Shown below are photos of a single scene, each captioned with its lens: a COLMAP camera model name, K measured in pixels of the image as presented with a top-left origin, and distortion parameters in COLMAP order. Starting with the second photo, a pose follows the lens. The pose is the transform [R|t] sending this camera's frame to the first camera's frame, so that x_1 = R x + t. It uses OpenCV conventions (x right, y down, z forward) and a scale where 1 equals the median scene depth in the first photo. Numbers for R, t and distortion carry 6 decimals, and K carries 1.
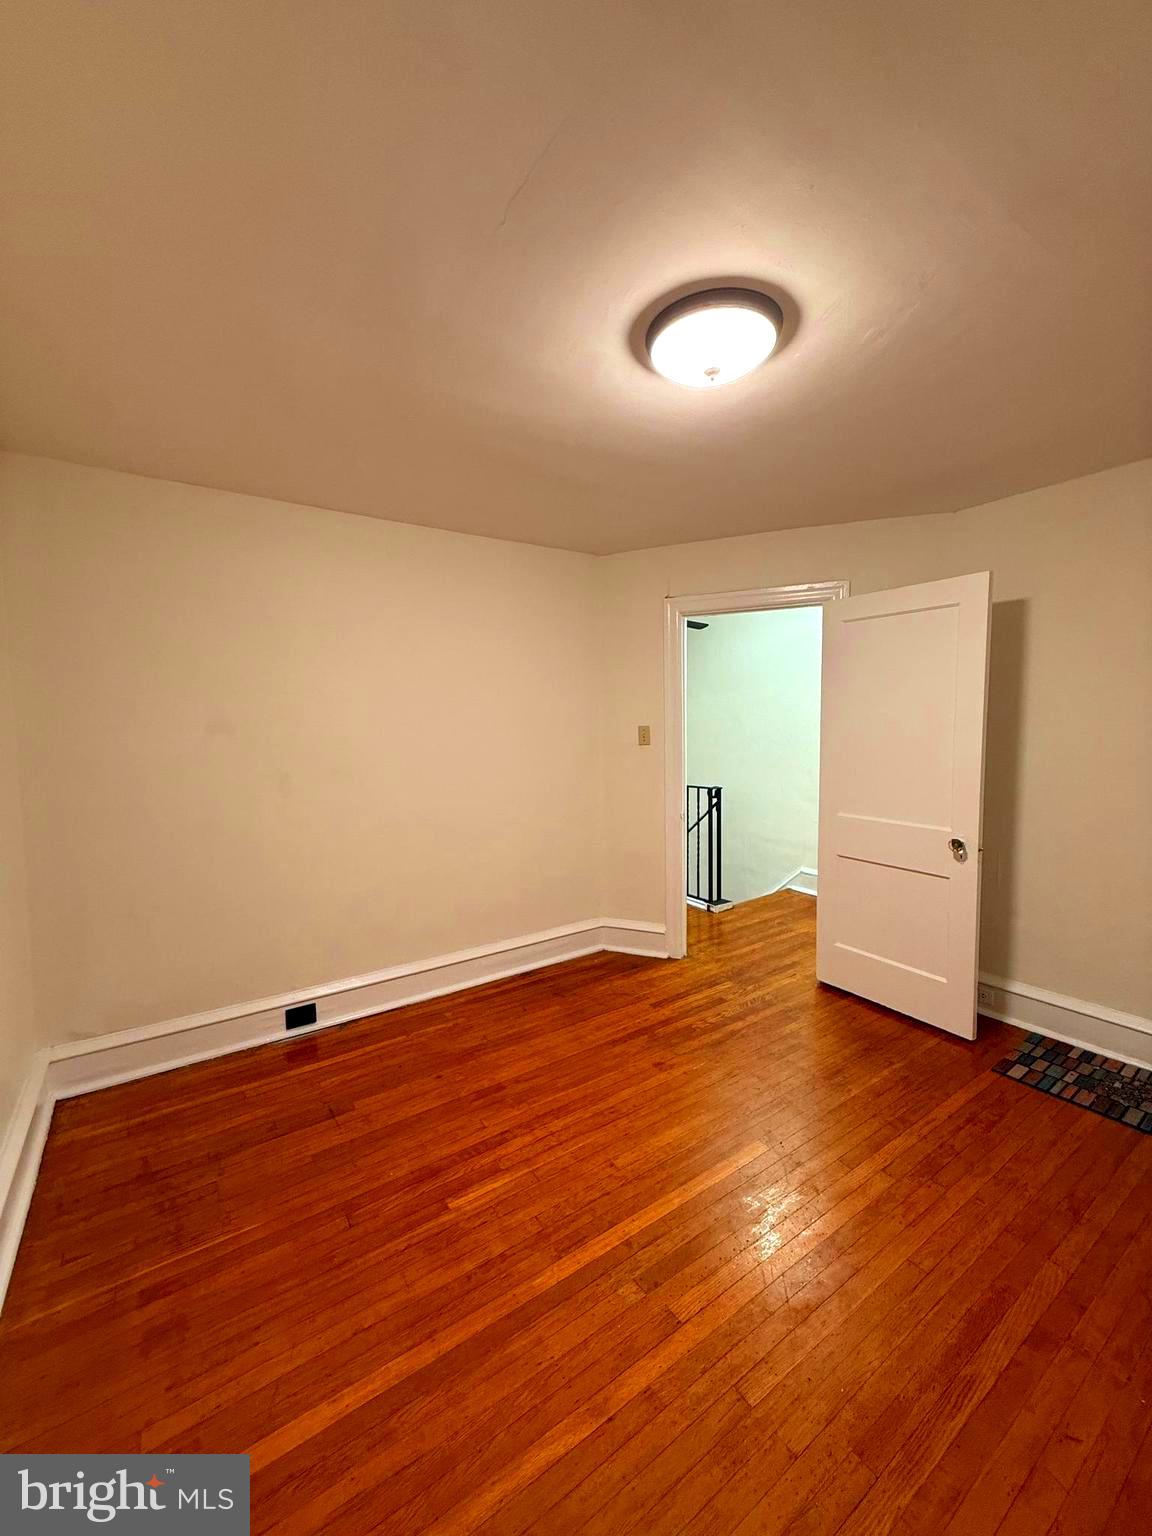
lens RADIAL K [[609.5, 0, 573.7], [0, 609.5, 762.8], [0, 0, 1]] dist [0.000032, 0.000370]
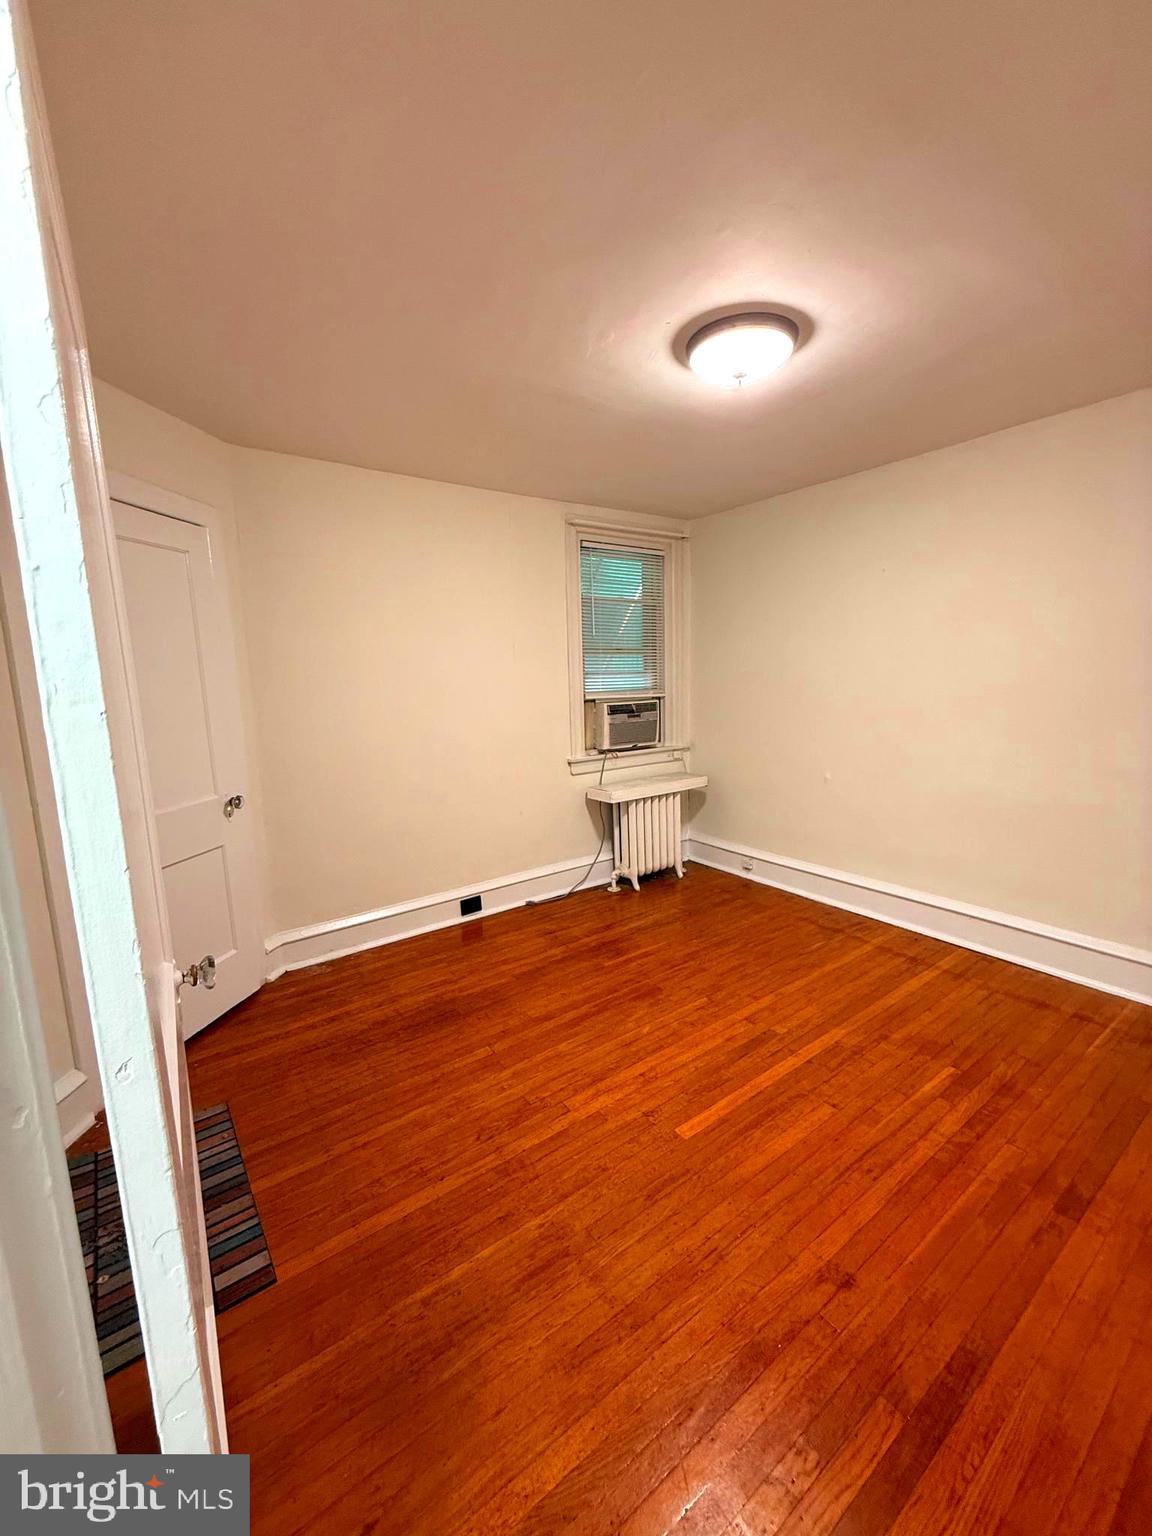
lens RADIAL K [[609.5, 0, 576.9], [0, 609.5, 761.7], [0, 0, 1]] dist [0.000032, 0.000370]
pose [[-0.998722, 0.043630, -0.025500, 0.428636], [0.037045, 0.975289, 0.217806, -0.109843], [0.034372, 0.216583, -0.975659, 1.625165]]
